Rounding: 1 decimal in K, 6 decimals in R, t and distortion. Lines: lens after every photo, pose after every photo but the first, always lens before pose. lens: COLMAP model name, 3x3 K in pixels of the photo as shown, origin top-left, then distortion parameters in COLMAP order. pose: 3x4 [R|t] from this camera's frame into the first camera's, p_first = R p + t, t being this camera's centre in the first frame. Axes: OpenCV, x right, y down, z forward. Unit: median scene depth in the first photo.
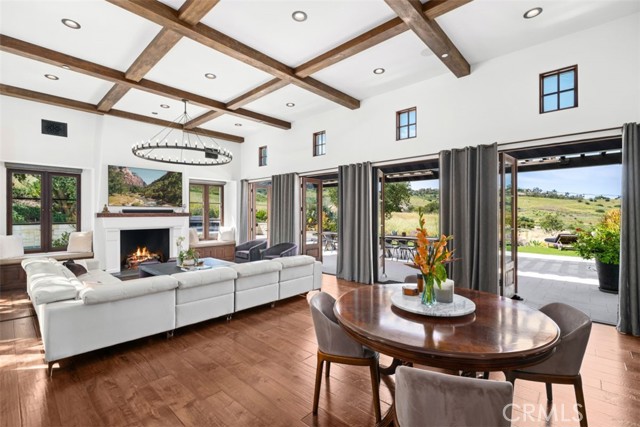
lens RADIAL K [[293.0, 0, 326.3], [0, 293.0, 214.2], [0, 0, 1]] dist [0.000646, -0.000003]
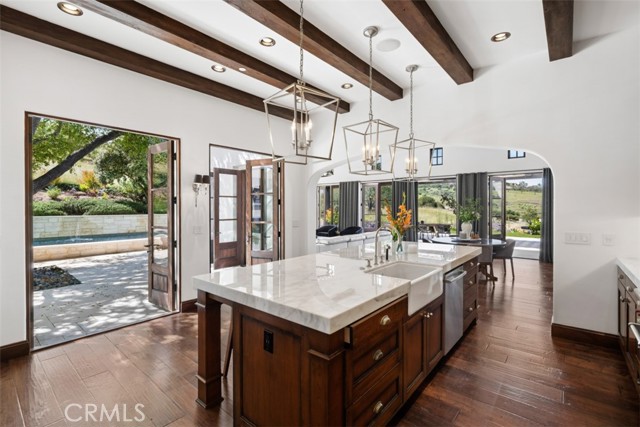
lens RADIAL K [[290.7, 0, 320.0], [0, 290.7, 213.5], [0, 0, 1]] dist [-0.000304, 0.000049]
pose [[0.999944, 0.001632, 0.010439, -0.328735], [-0.001846, 0.999788, 0.020522, -0.000557], [-0.010404, -0.020540, 0.999735, -0.552460]]
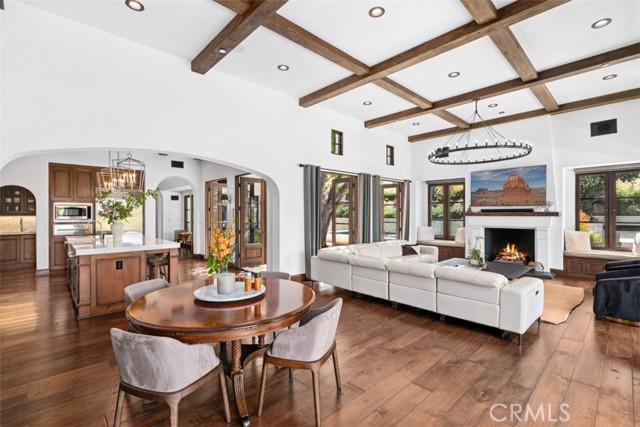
lens RADIAL K [[290.7, 0, 320.0], [0, 290.7, 213.5], [0, 0, 1]] dist [-0.000304, 0.000049]
pose [[-0.093421, -0.000428, -0.995627, 0.422921], [-0.002899, 0.999996, -0.000158, 0.001986], [0.995622, 0.002871, -0.093422, 0.434393]]
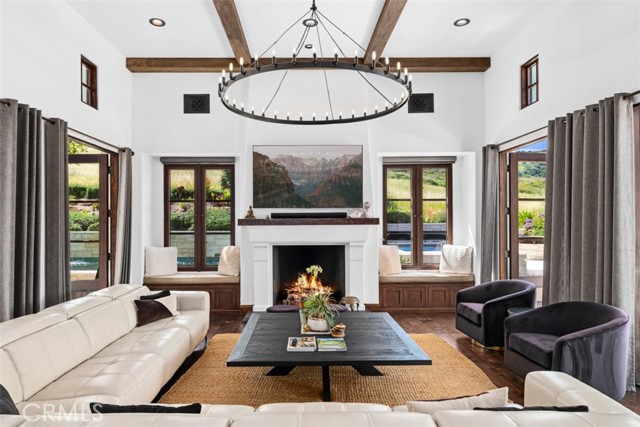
lens RADIAL K [[394.9, 0, 303.7], [0, 394.9, 216.8], [0, 0, 1]] dist [0.002304, -0.001113]
pose [[0.666268, -0.009729, -0.745649, -0.010980], [0.002604, 0.999939, -0.010720, 0.000768], [0.745708, 0.005201, 0.666253, 0.431656]]
